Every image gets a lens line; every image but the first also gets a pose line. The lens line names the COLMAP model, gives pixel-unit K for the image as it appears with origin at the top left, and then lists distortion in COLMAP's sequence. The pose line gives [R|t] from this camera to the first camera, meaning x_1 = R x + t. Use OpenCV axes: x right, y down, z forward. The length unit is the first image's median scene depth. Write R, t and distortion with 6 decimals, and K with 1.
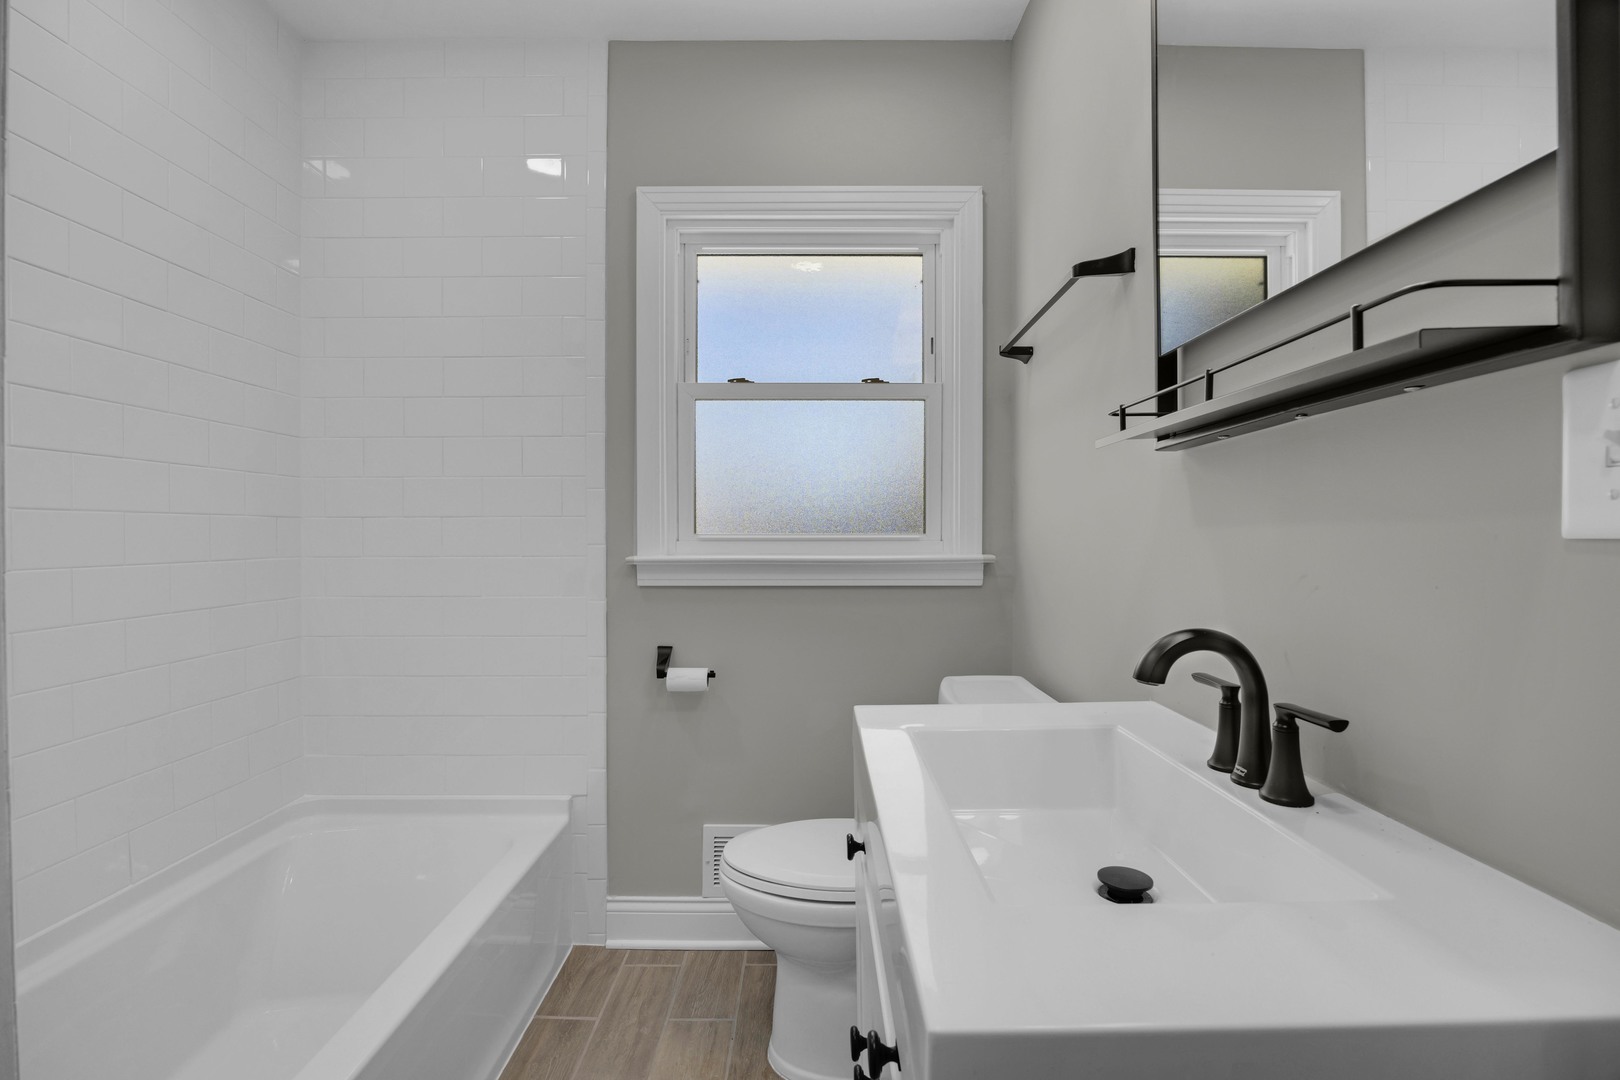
lens RADIAL K [[753.5, 0, 811.9], [0, 753.5, 534.9], [0, 0, 1]] dist [-0.014553, 0.000060]
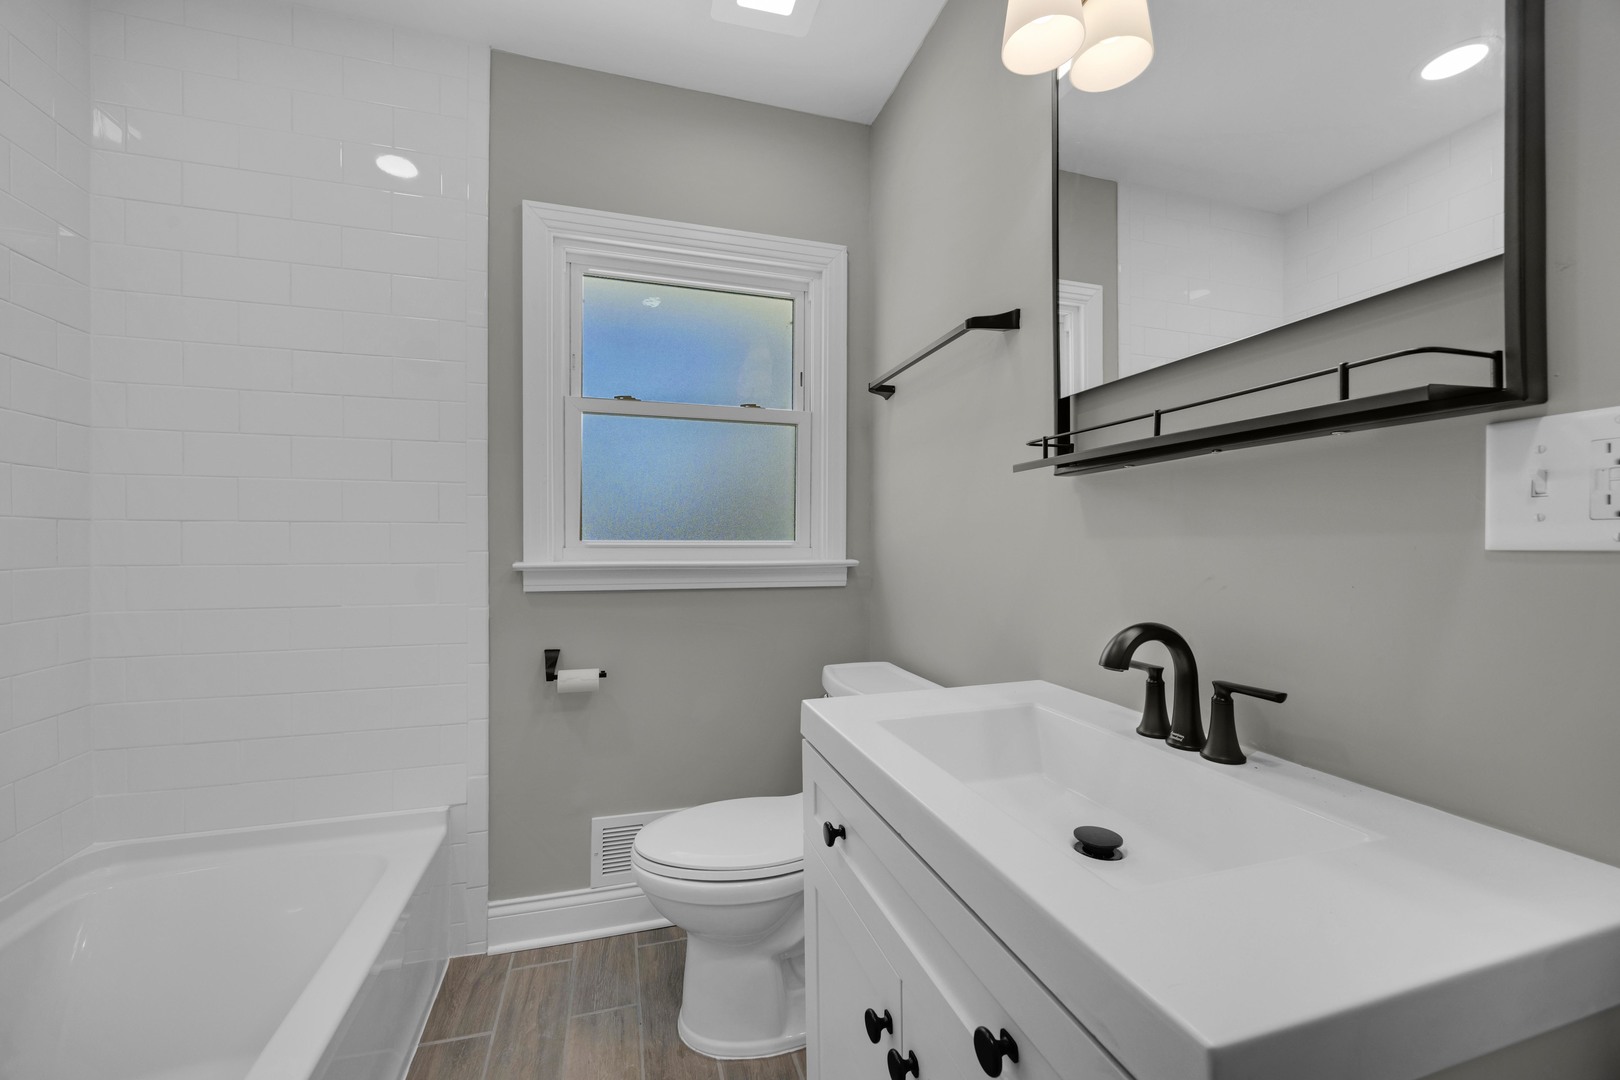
lens RADIAL K [[633.9, 0, 813.2], [0, 633.9, 540.5], [0, 0, 1]] dist [0.001318, 0.000018]
pose [[0.956130, 0.004021, 0.292917, -0.118934], [-0.003630, 0.999992, -0.001879, -0.001576], [-0.292922, 0.000734, 0.956136, 0.069126]]
